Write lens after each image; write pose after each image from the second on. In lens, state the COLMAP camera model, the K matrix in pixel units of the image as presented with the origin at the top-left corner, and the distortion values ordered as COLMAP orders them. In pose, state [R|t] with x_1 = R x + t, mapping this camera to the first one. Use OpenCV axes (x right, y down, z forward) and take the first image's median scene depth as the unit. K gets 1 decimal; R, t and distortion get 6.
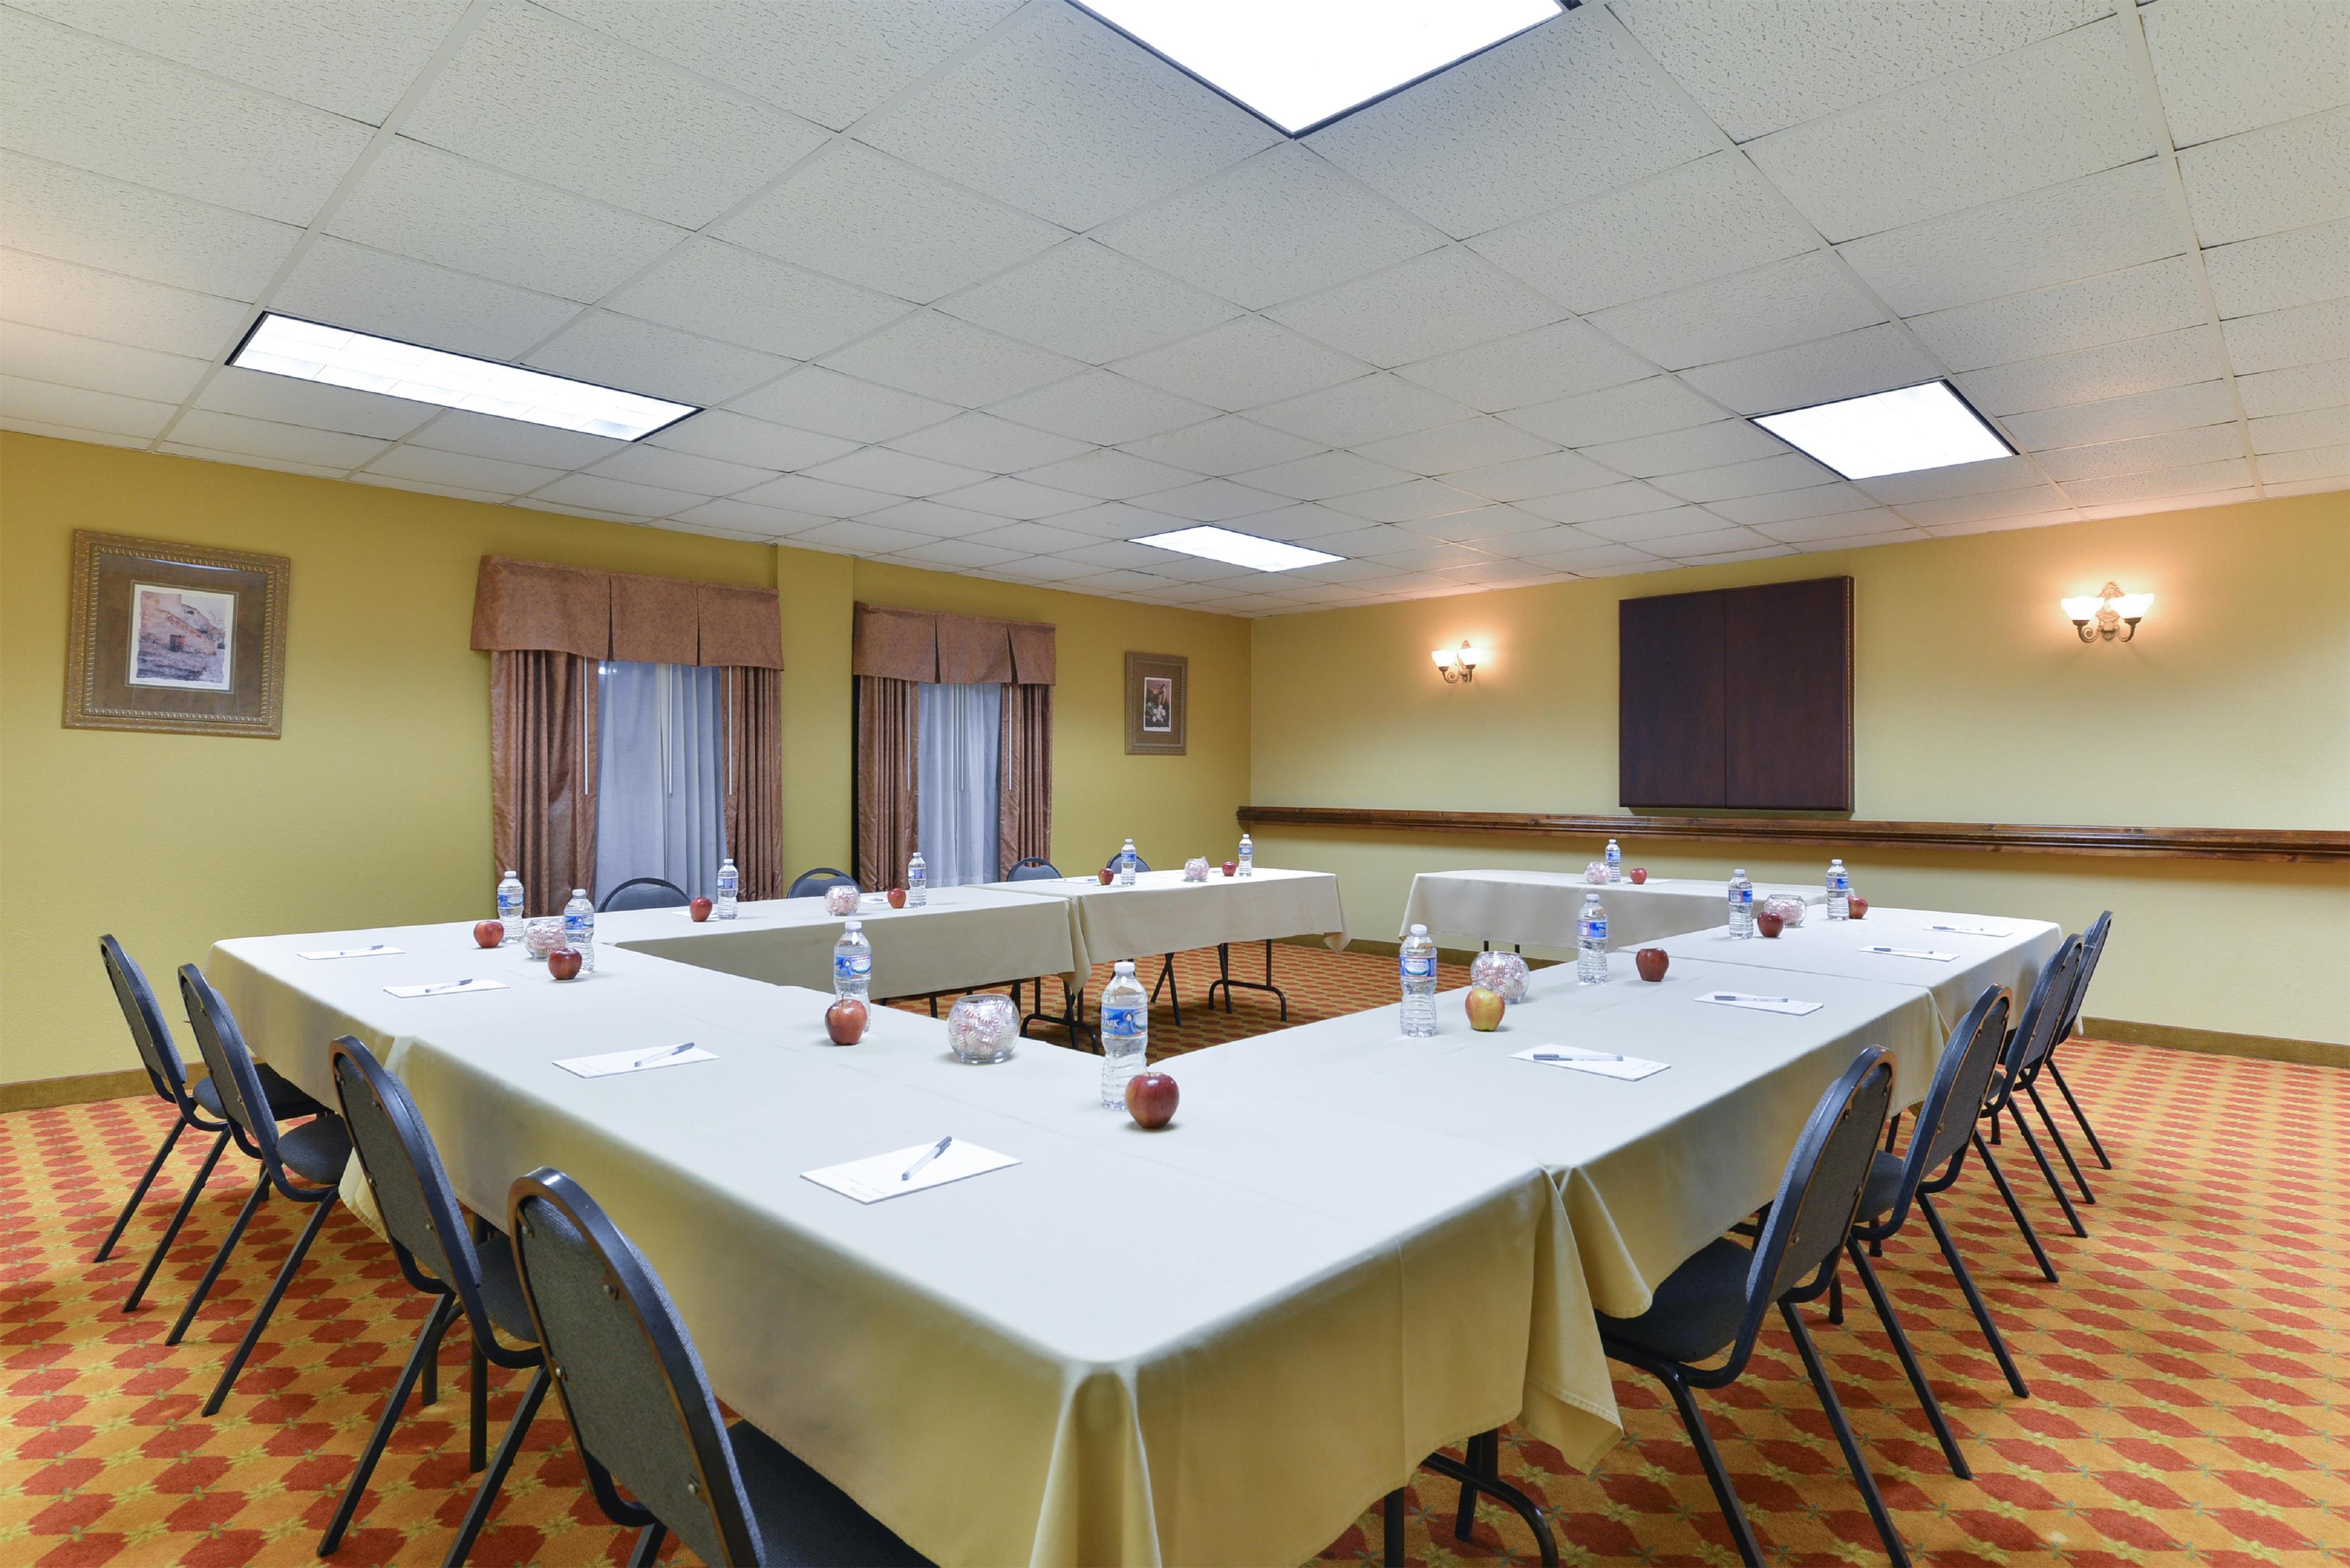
lens RADIAL K [[1200.3, 0, 1170.3], [0, 1200.3, 783.0], [0, 0, 1]] dist [0.004773, -0.000071]
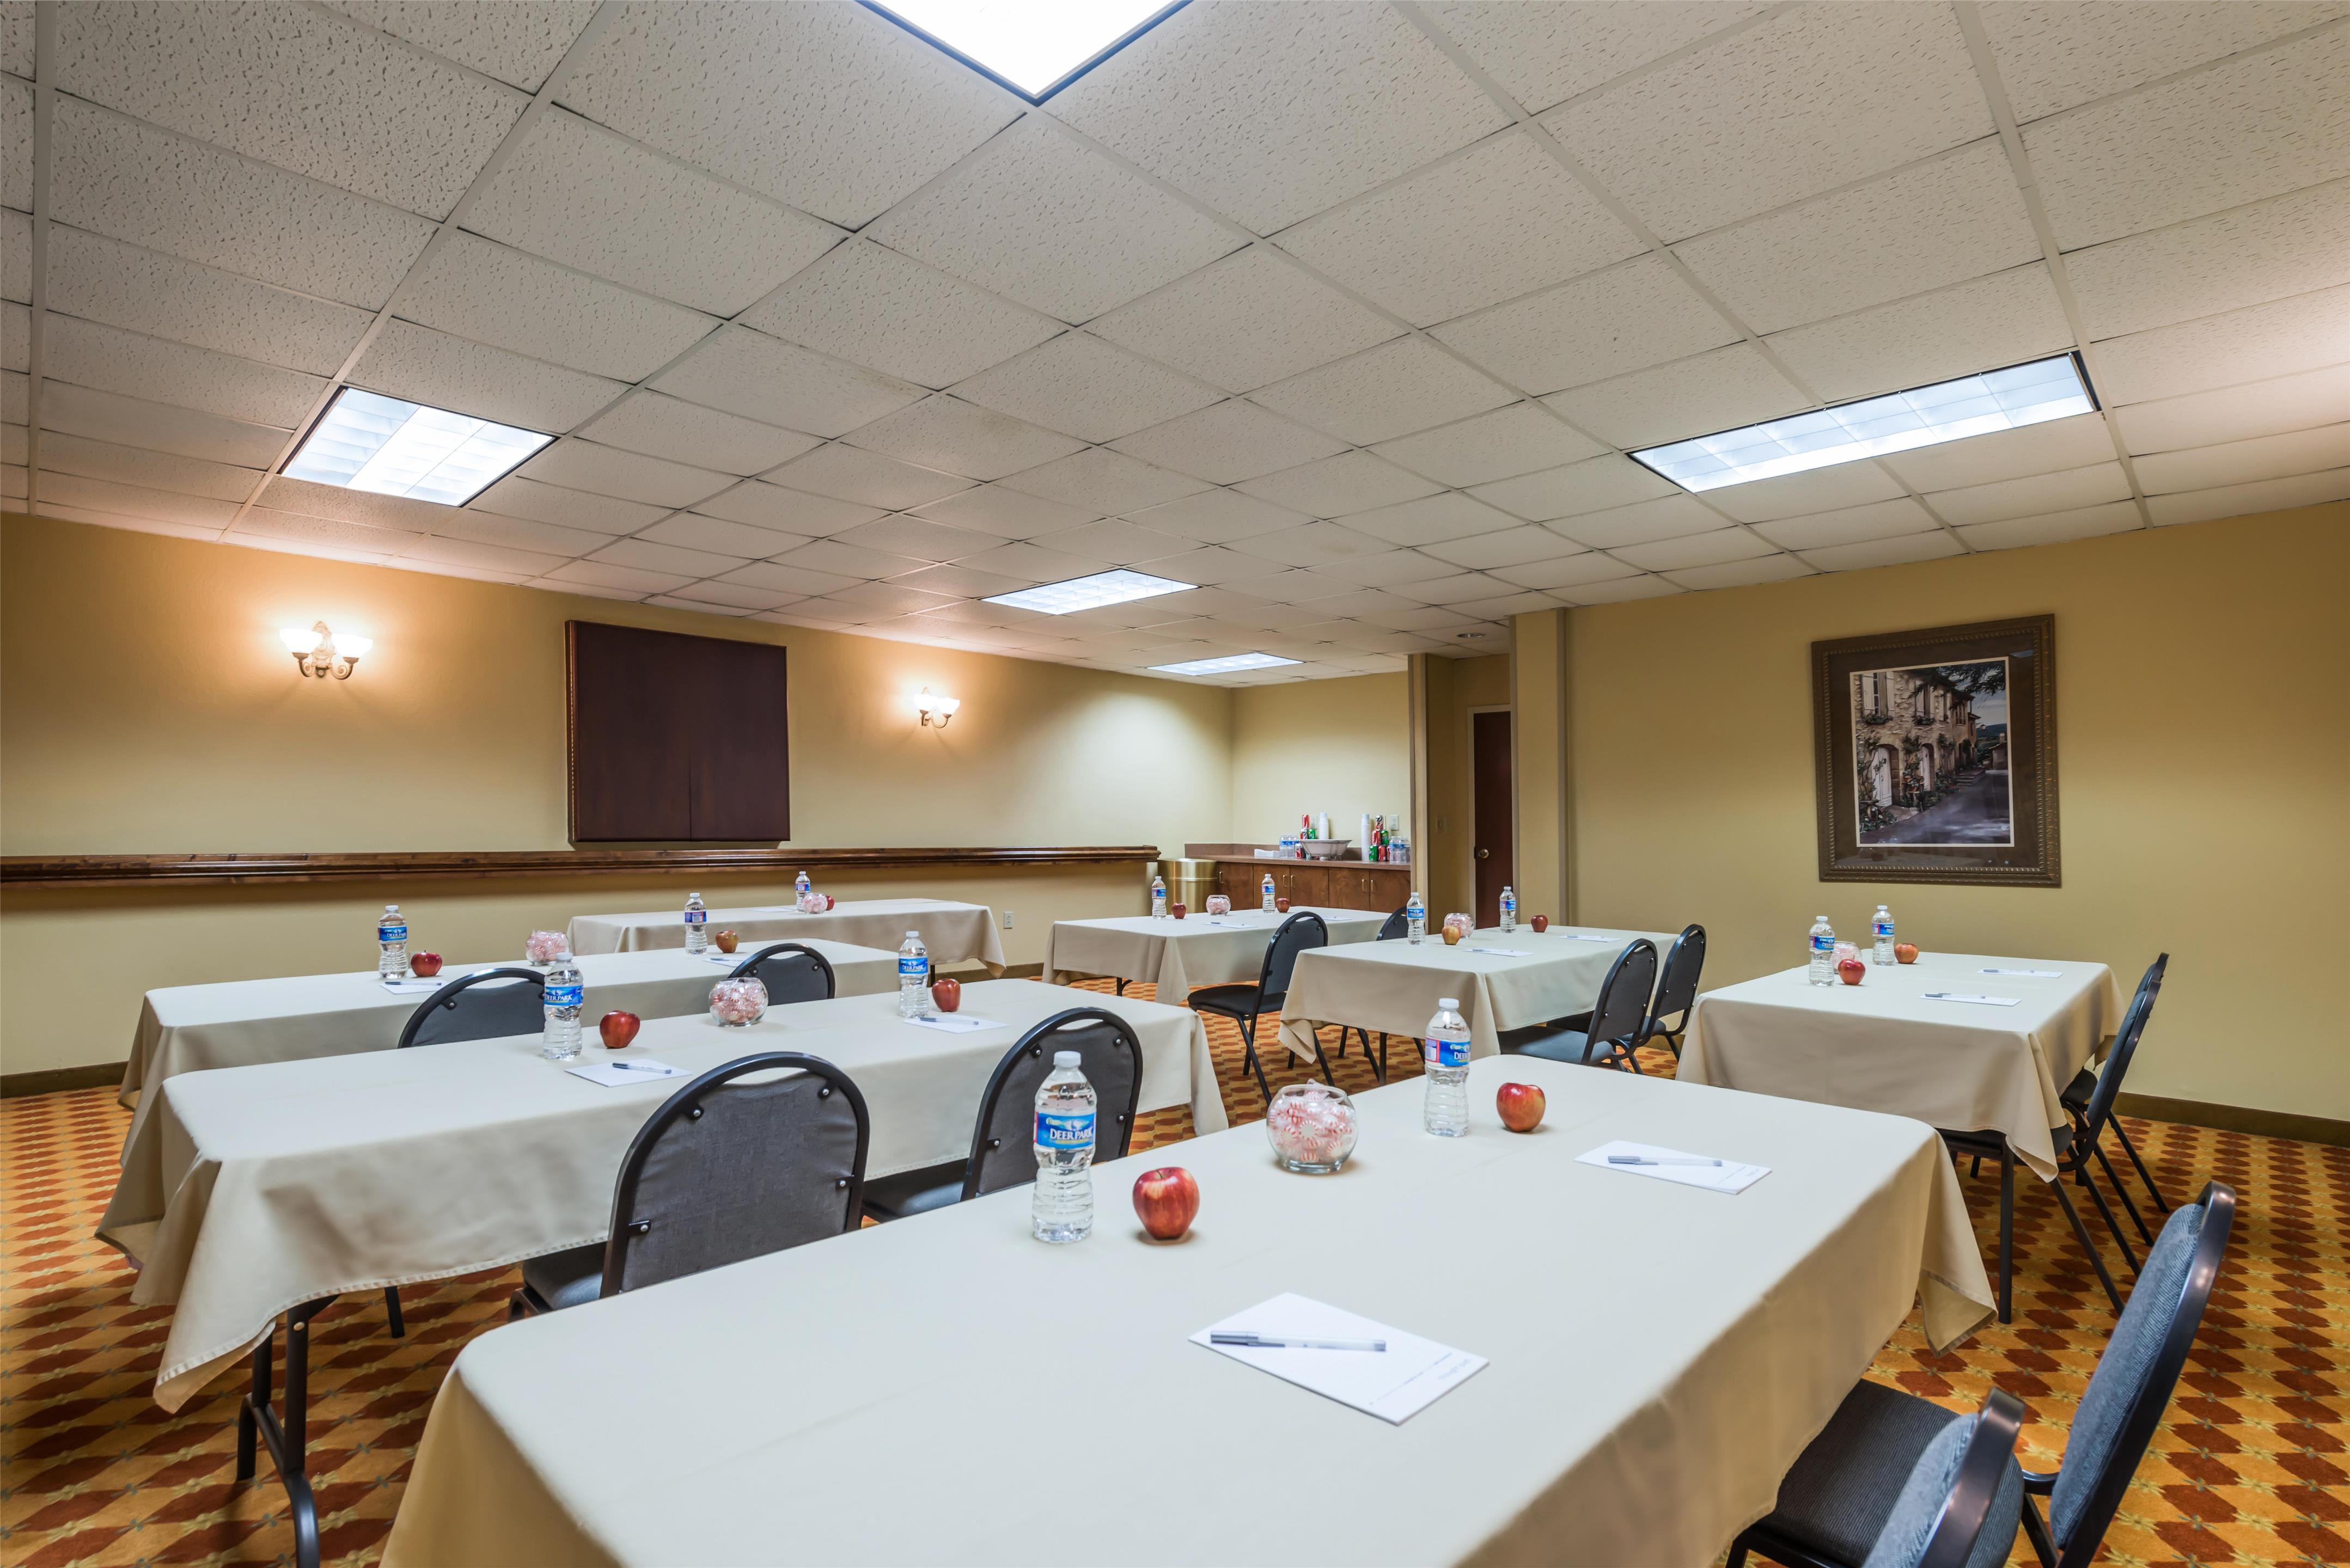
lens RADIAL K [[1119.9, 0, 1198.5], [0, 1119.9, 837.9], [0, 0, 1]] dist [0.002093, -0.002361]
pose [[-0.003946, -0.014997, 0.999880, -0.544892], [-0.007348, 0.999861, 0.014968, -0.000113], [-0.999965, -0.007288, -0.004055, 0.571961]]
